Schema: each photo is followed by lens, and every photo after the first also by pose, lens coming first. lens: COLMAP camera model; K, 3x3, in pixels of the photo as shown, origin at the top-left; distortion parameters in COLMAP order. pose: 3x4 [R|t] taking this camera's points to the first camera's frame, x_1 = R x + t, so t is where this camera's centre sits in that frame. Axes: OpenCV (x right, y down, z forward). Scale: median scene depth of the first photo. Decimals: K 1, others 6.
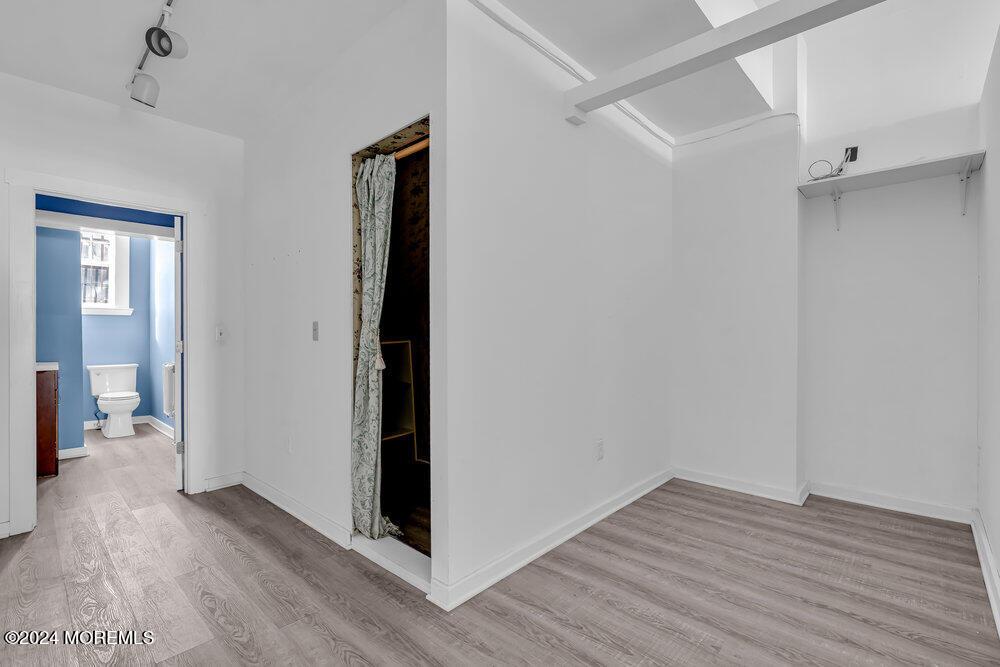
lens RADIAL K [[447.2, 0, 505.2], [0, 447.2, 335.6], [0, 0, 1]] dist [-0.004319, 0.000940]
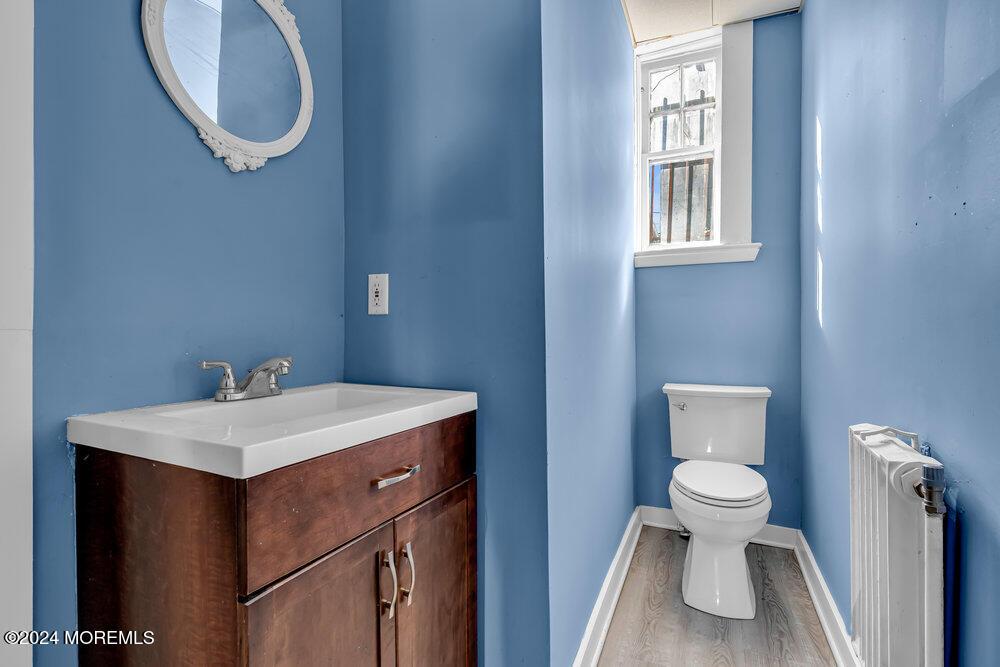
lens RADIAL K [[464.3, 0, 503.4], [0, 464.3, 330.9], [0, 0, 1]] dist [-0.008477, 0.002418]
pose [[0.319443, 0.007235, -0.947578, -0.529626], [0.000446, 0.999970, 0.007785, 0.012693], [0.947605, -0.002910, 0.319430, 0.666785]]
